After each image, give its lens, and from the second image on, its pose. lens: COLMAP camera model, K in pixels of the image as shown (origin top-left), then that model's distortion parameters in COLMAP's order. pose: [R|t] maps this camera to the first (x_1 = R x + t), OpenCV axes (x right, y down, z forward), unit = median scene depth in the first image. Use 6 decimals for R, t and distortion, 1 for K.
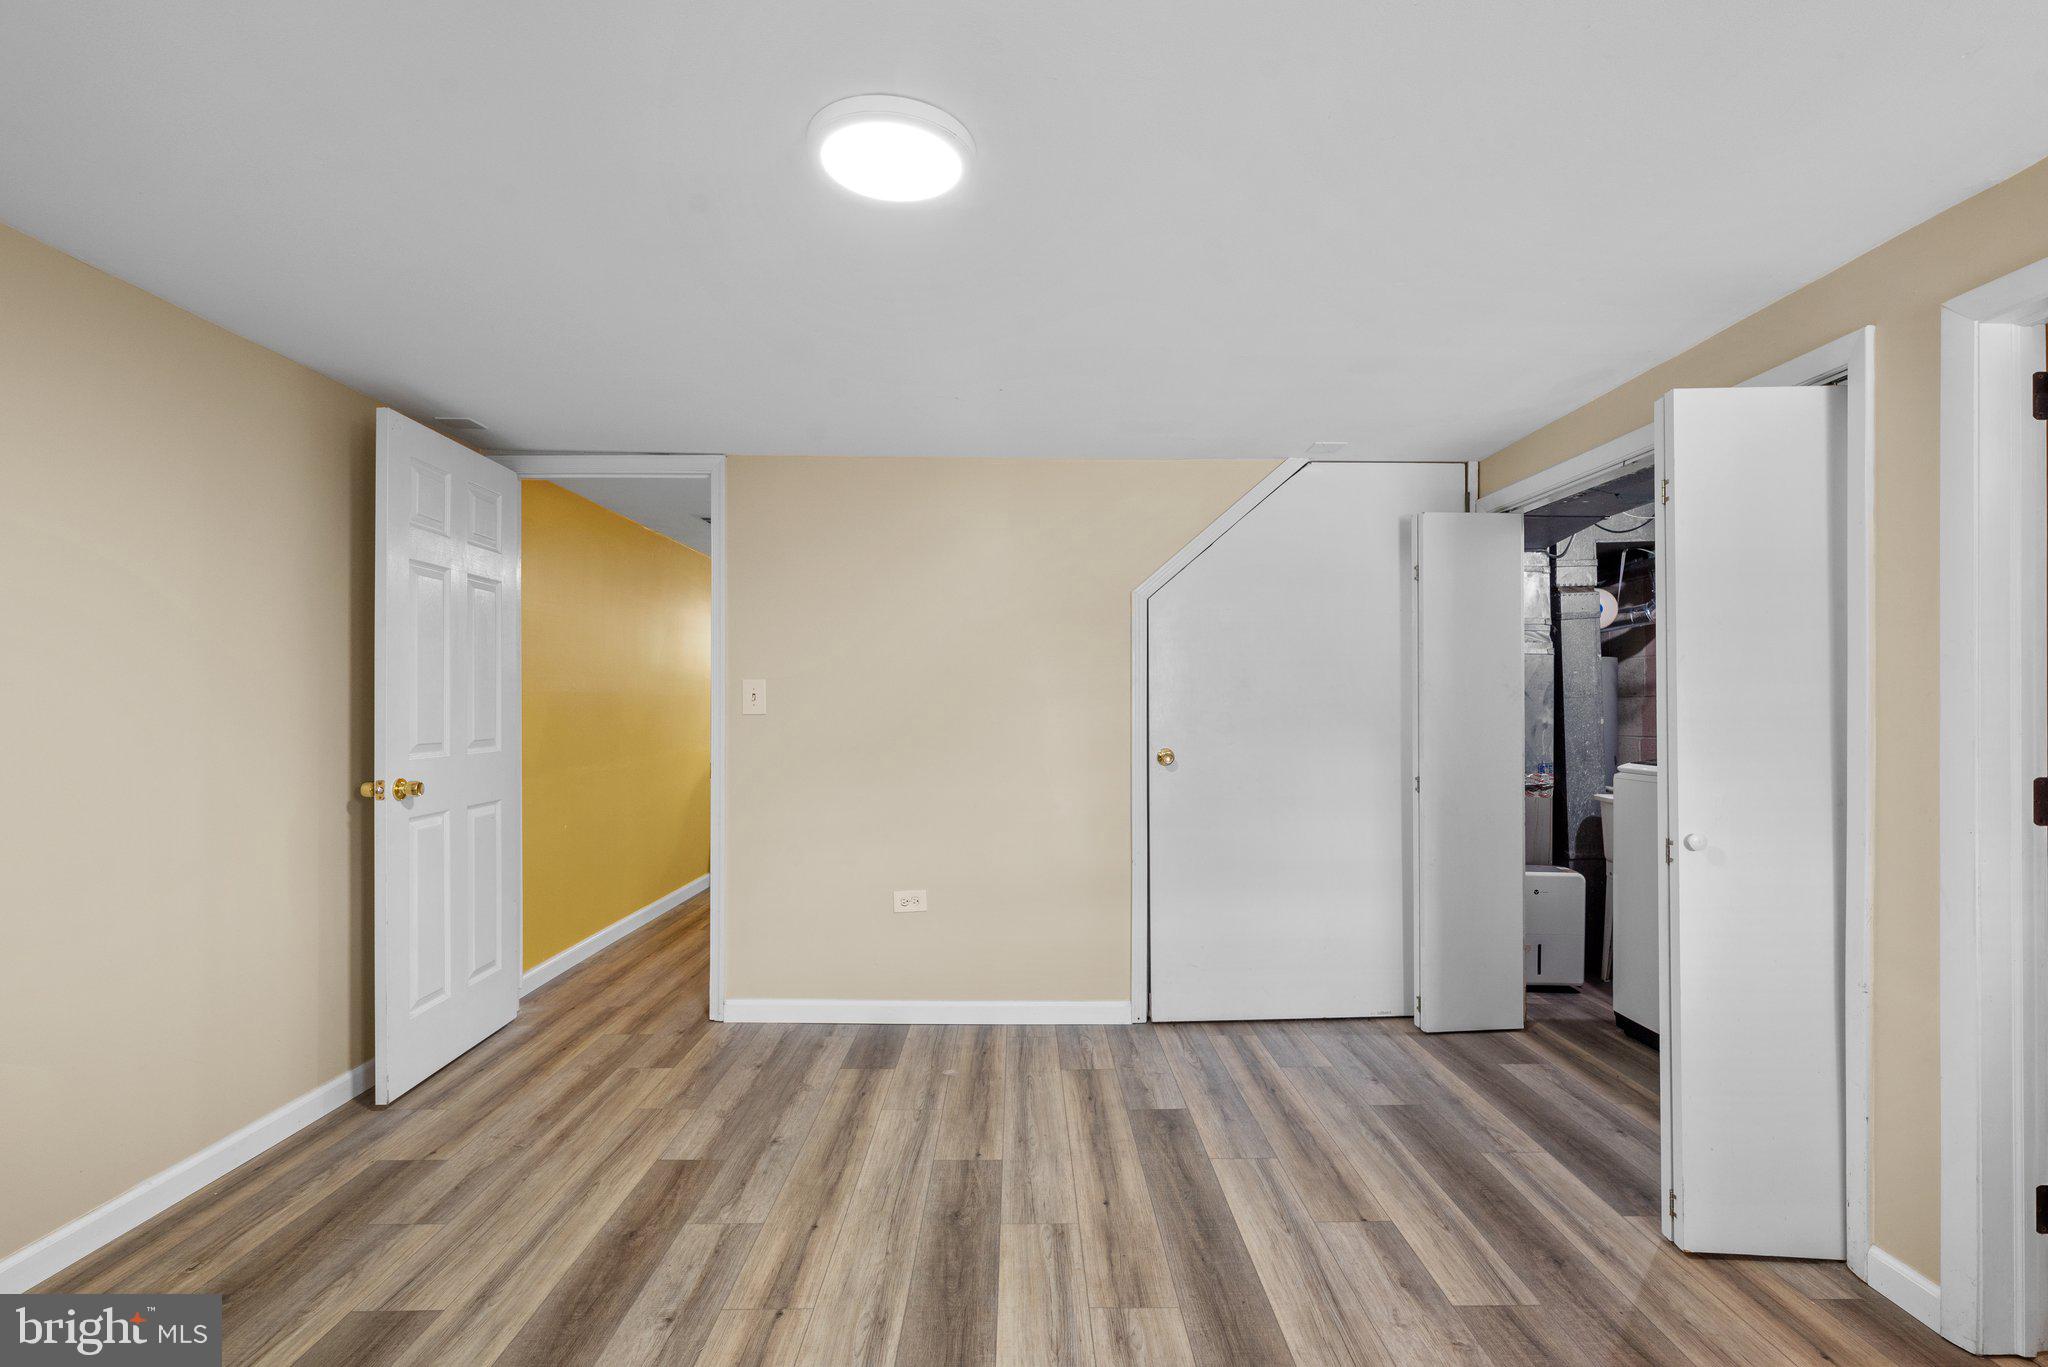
lens RADIAL K [[935.5, 0, 1045.7], [0, 935.5, 687.4], [0, 0, 1]] dist [0.006609, 0.000335]
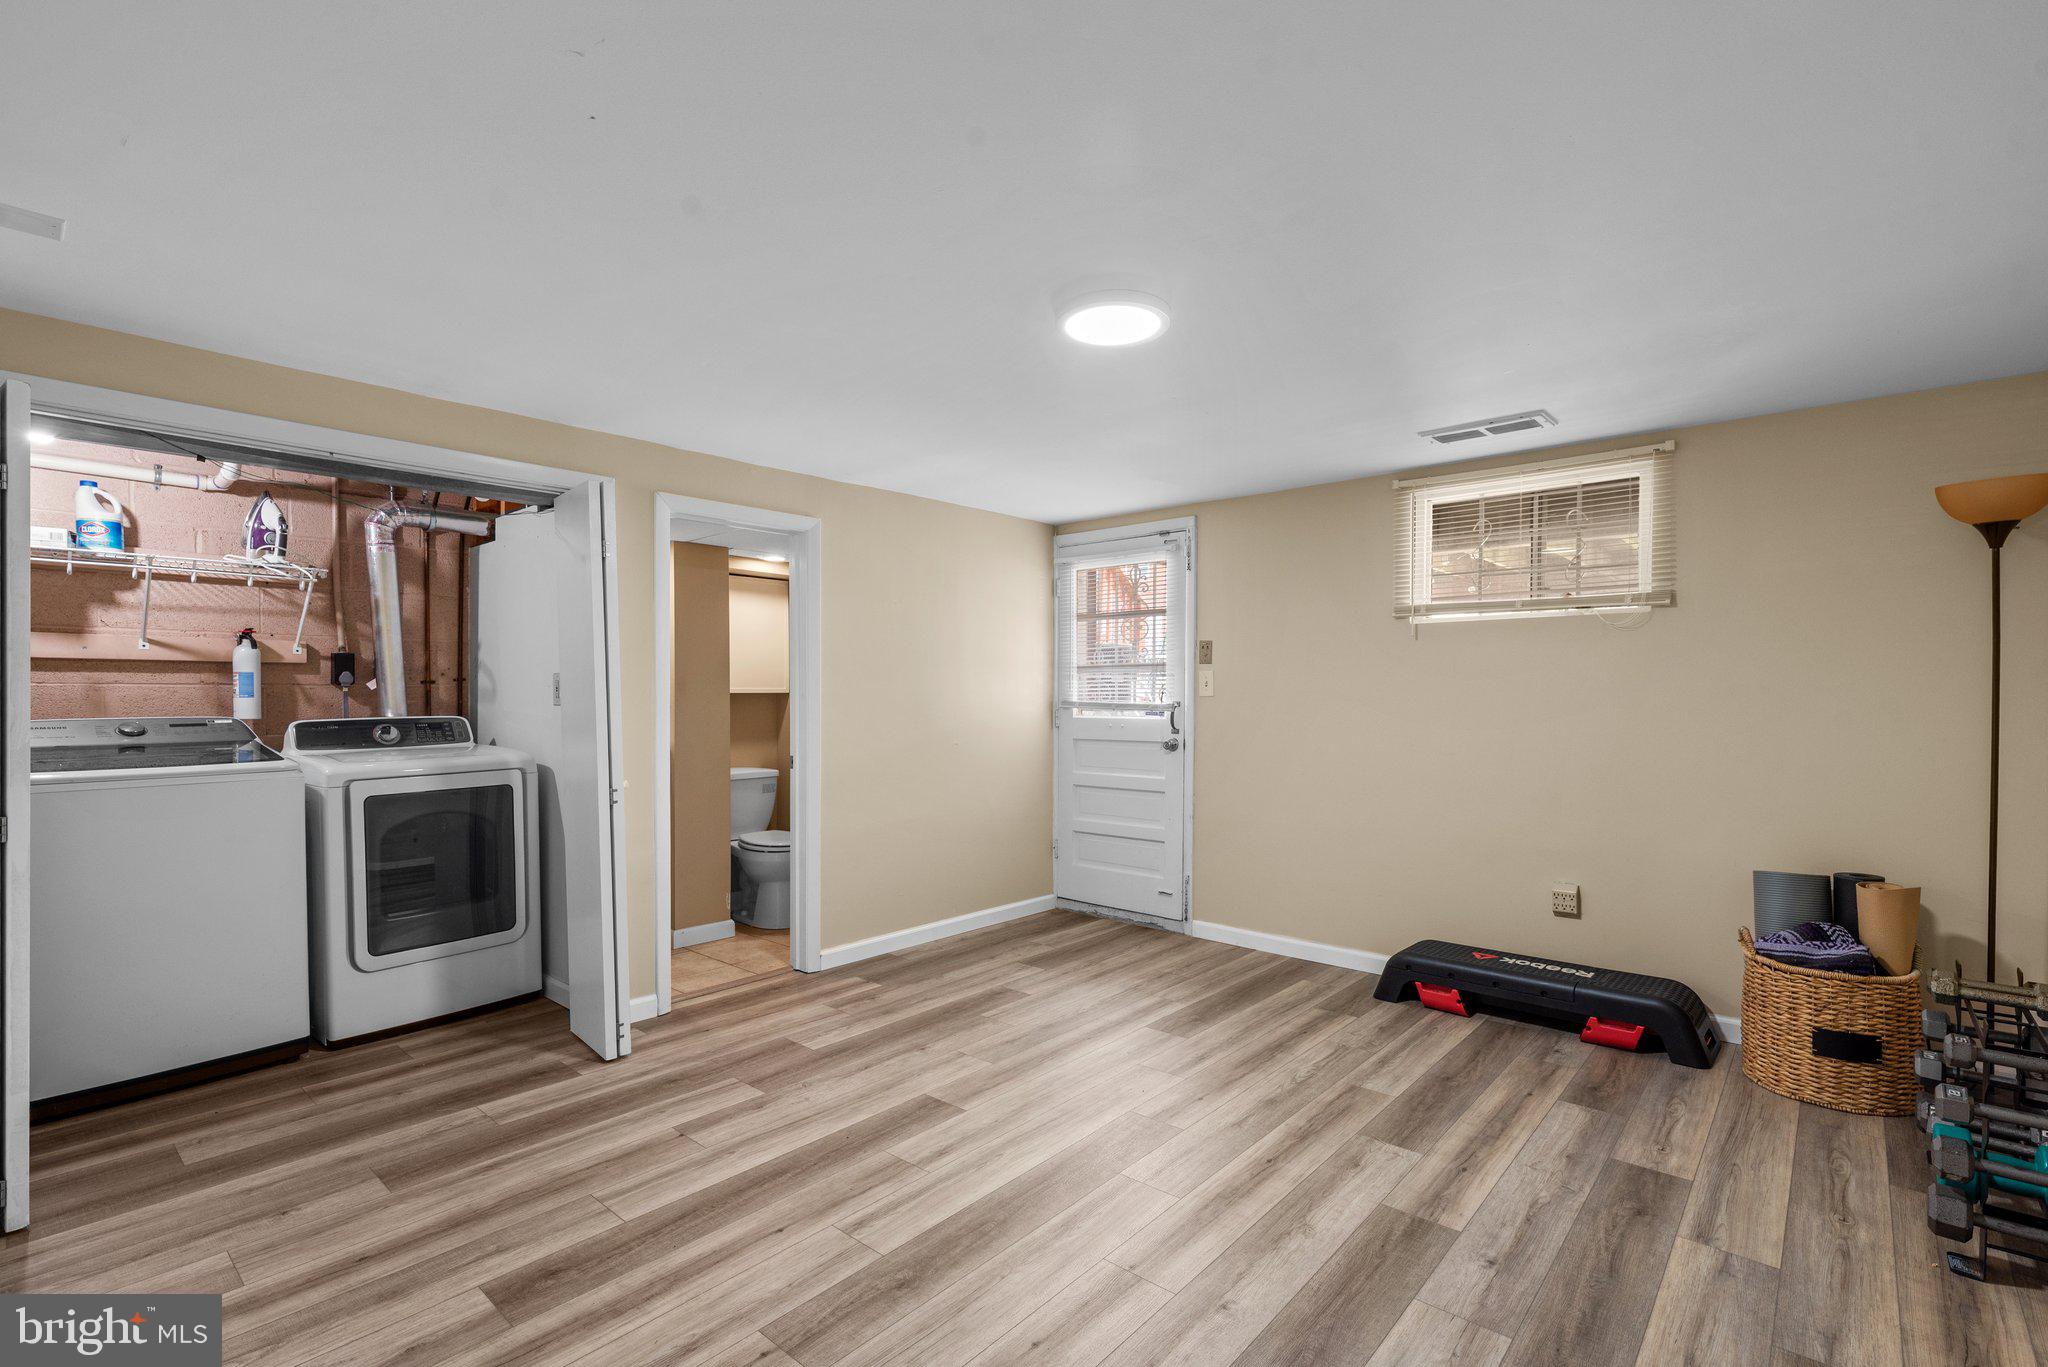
lens RADIAL K [[935.5, 0, 1045.7], [0, 935.5, 687.4], [0, 0, 1]] dist [0.006609, 0.000335]
pose [[-0.741890, 0.005035, 0.670503, -0.775181], [-0.010742, 0.999754, -0.019393, 0.030902], [-0.670435, -0.021590, -0.741654, 1.565889]]
